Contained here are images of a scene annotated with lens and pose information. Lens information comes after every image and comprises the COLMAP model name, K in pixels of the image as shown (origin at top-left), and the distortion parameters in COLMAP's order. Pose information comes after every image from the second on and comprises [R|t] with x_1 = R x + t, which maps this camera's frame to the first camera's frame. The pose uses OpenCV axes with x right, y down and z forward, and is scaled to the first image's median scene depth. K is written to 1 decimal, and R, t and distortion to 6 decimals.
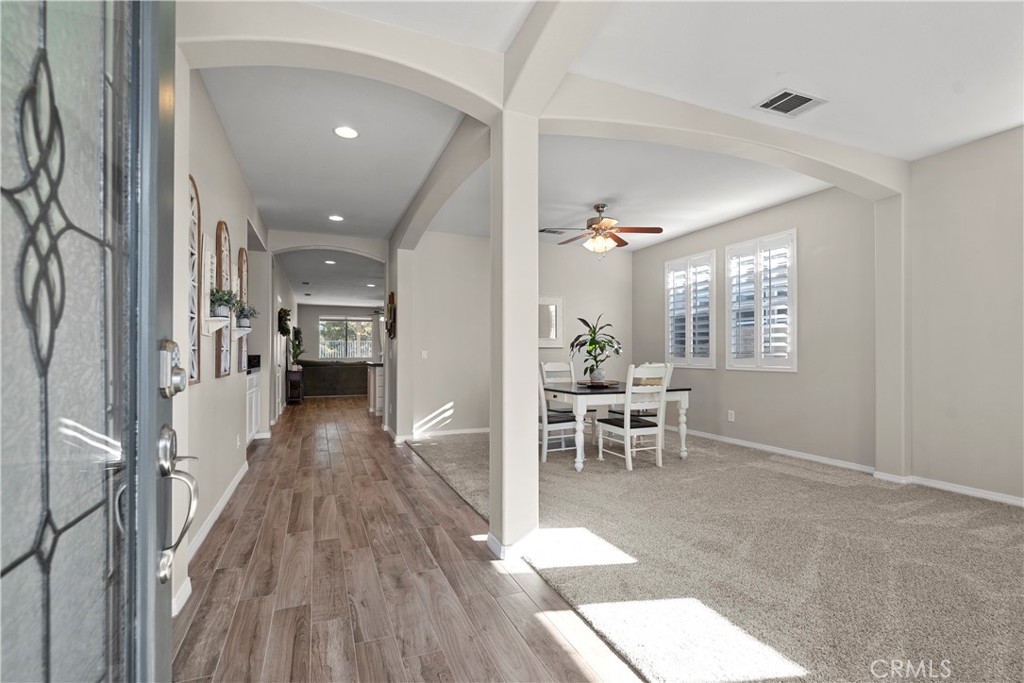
lens RADIAL K [[463.9, 0, 507.9], [0, 463.9, 352.5], [0, 0, 1]] dist [-0.000137, 0.000460]
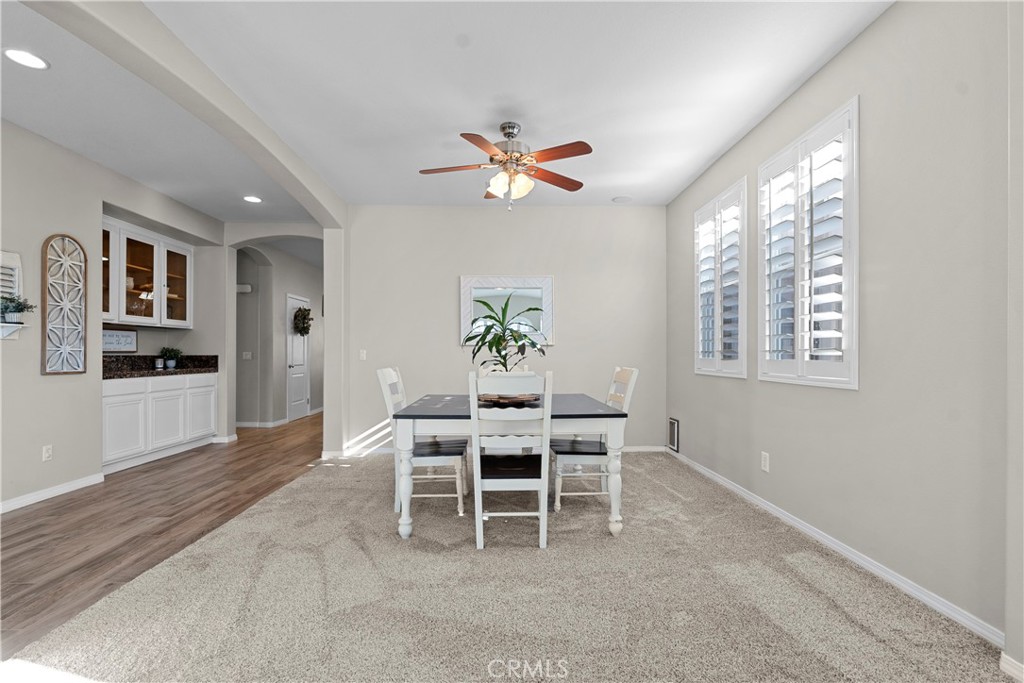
lens RADIAL K [[463.9, 0, 507.9], [0, 463.9, 352.5], [0, 0, 1]] dist [-0.000137, 0.000460]
pose [[0.930568, -0.002825, -0.366108, 0.457044], [0.001957, 0.999994, -0.002744, 0.004389], [0.366113, 0.001837, 0.930568, 0.409886]]
